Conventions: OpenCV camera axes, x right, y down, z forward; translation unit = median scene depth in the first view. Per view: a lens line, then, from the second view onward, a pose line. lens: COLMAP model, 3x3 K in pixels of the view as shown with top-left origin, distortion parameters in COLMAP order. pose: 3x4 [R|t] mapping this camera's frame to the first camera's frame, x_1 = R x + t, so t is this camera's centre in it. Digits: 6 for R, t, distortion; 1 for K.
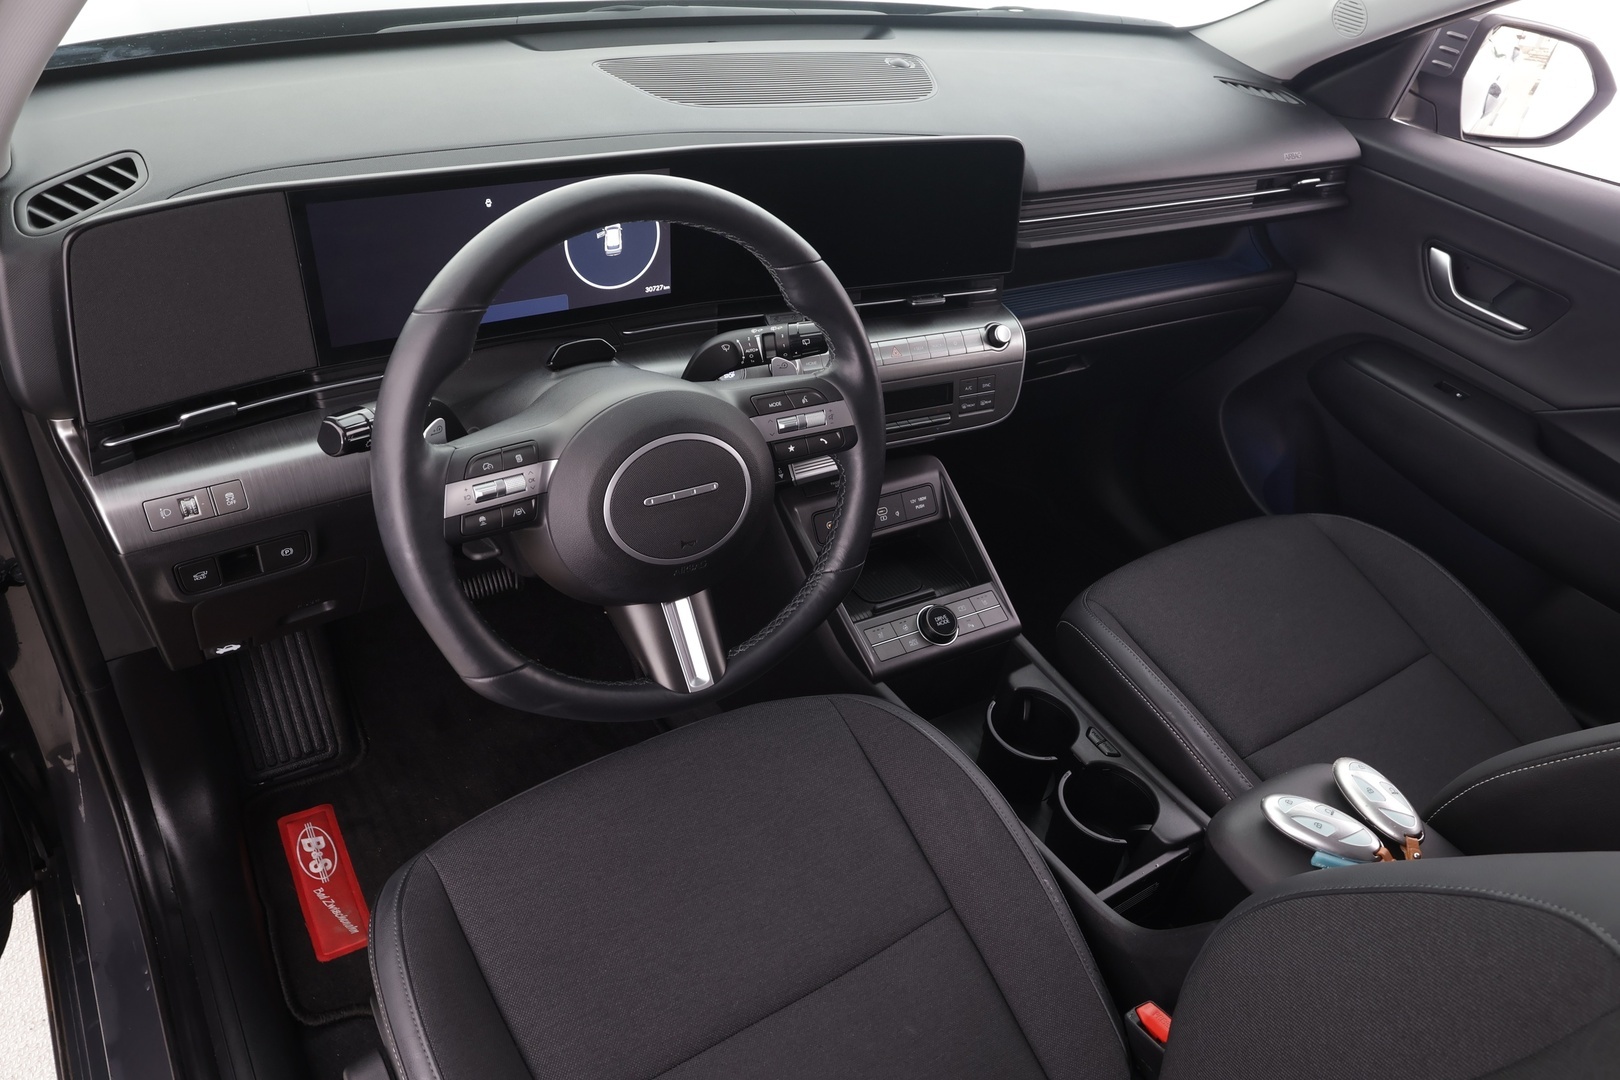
lens RADIAL K [[1098.7, 0, 810.0], [0, 1098.7, 540.0], [0, 0, 1]] dist [0.002721, -0.001001]
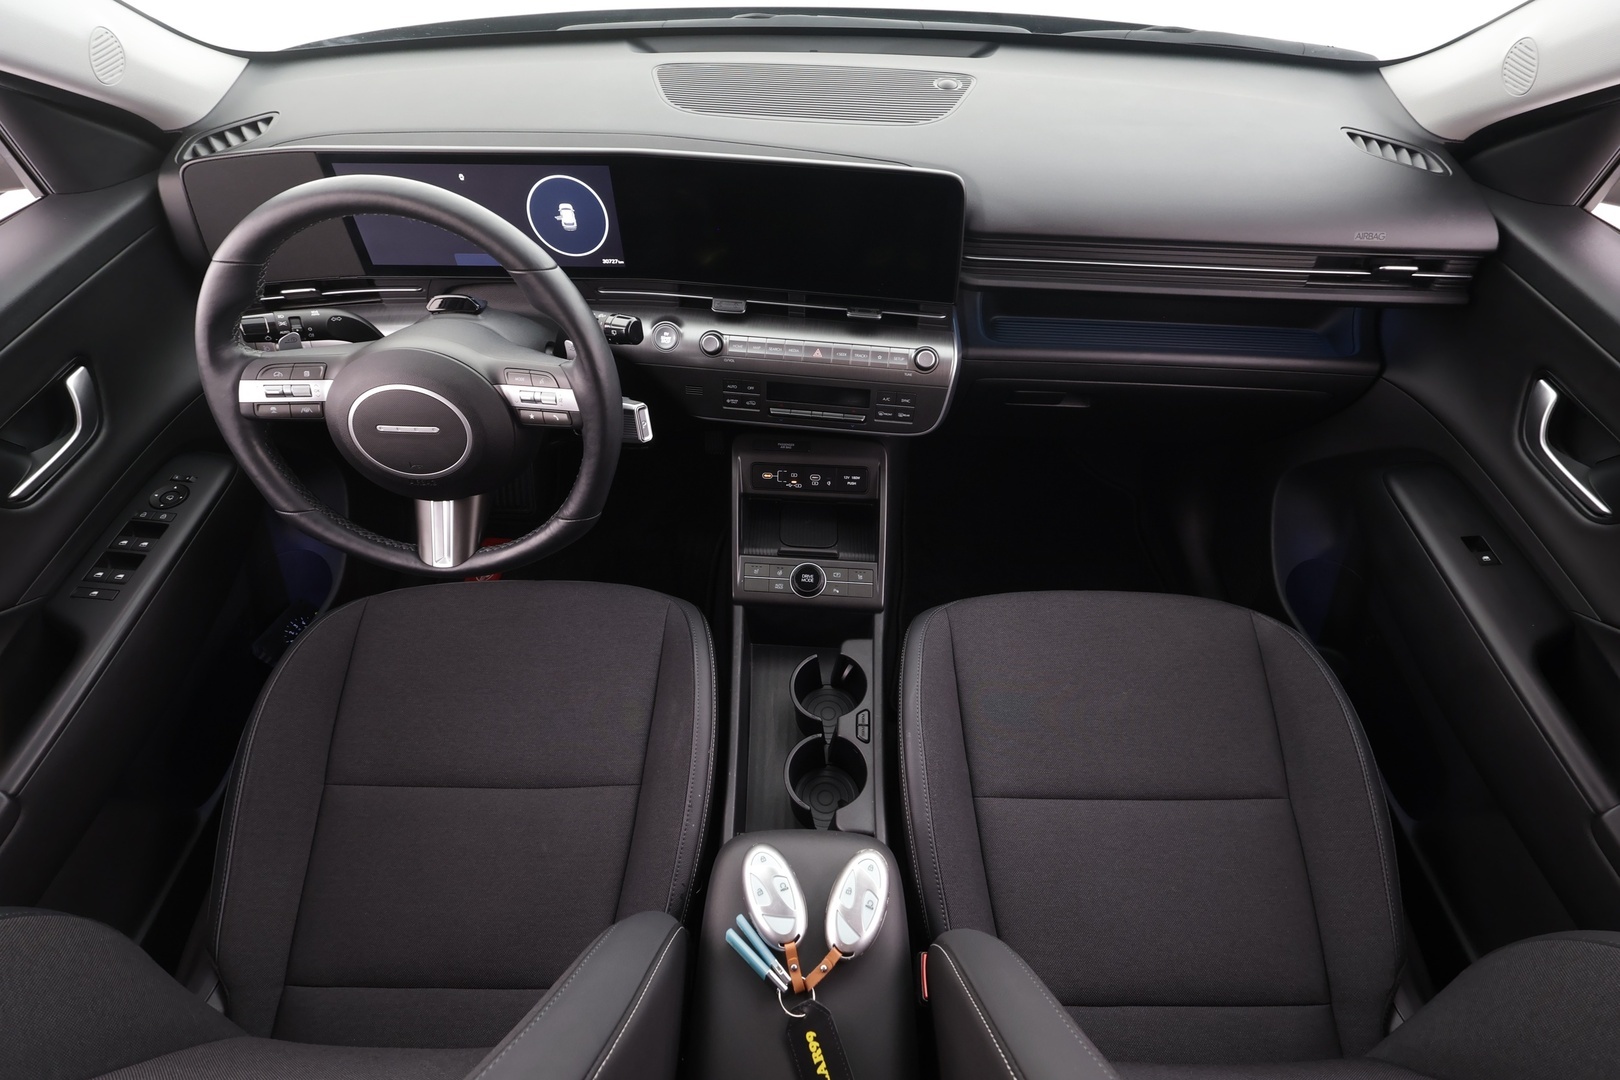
lens RADIAL K [[746.0, 0, 810.0], [0, 746.0, 540.0], [0, 0, 1]] dist [-0.000714, 0.000070]
pose [[0.827724, 0.351866, -0.437107, 0.464020], [-0.265932, 0.931916, 0.246600, -0.170329], [0.494118, -0.087876, 0.864942, 0.277746]]
